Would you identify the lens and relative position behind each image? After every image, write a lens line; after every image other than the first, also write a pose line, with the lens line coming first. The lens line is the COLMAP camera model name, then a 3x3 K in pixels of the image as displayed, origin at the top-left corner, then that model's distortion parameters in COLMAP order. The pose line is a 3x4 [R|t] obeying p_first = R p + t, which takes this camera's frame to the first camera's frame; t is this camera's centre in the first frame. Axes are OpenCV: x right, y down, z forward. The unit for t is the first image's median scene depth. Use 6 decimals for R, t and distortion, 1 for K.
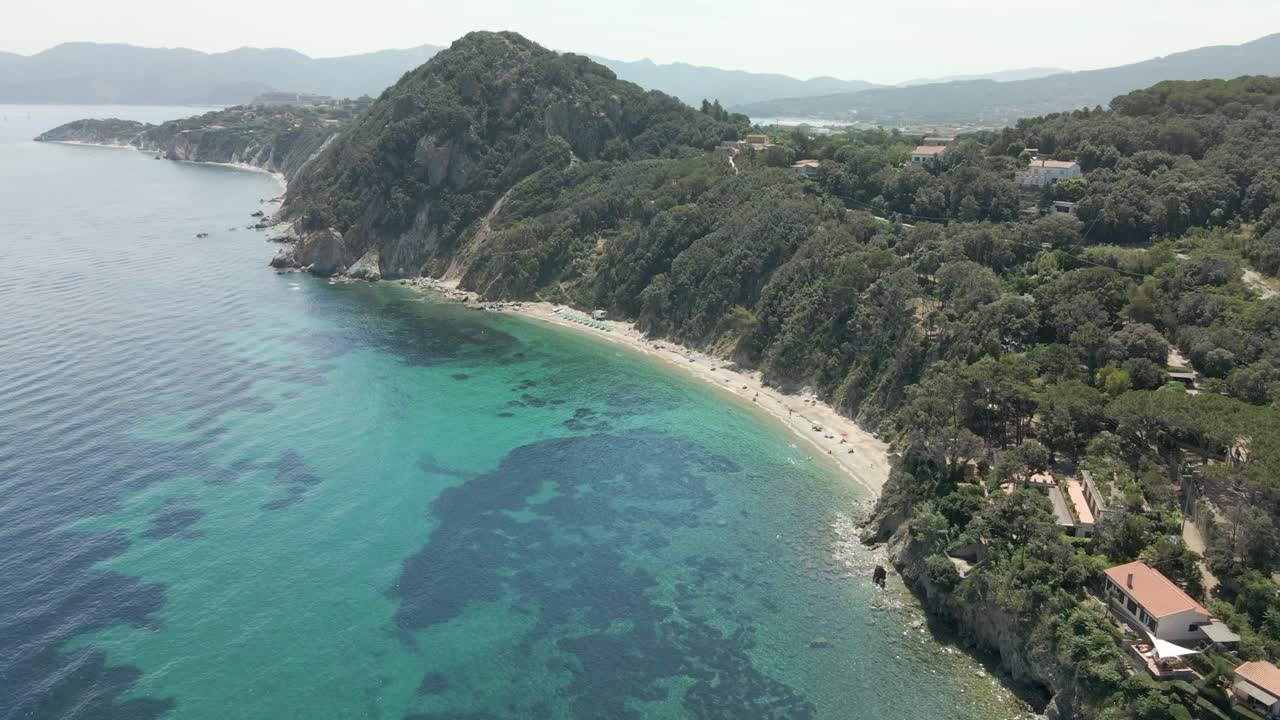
lens RADIAL K [[853.5, 0, 640.0], [0, 853.5, 360.0], [0, 0, 1]] dist [0.009696, 0.004906]
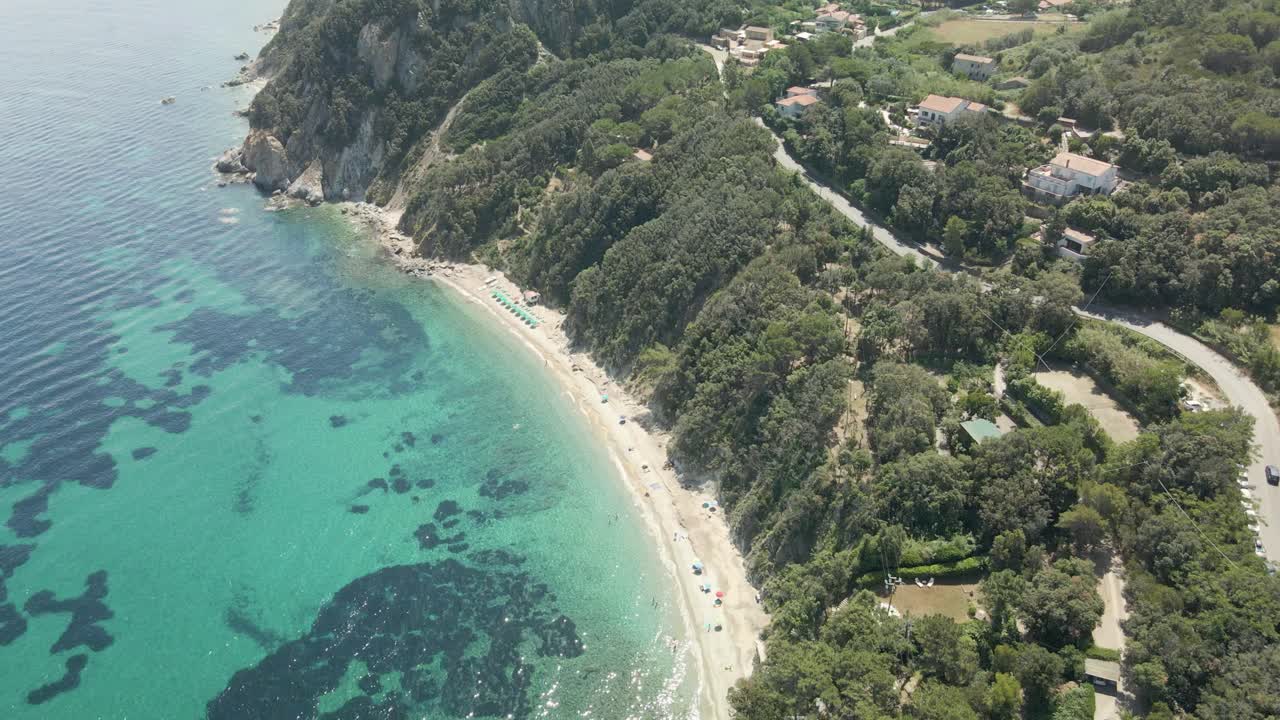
lens RADIAL K [[853.5, 0, 640.0], [0, 853.5, 360.0], [0, 0, 1]] dist [0.009696, 0.004906]
pose [[0.995860, 0.043619, -0.079749, 0.125600], [-0.021809, 0.966370, 0.256229, -0.200526], [0.088243, -0.253429, 0.963321, 0.140840]]
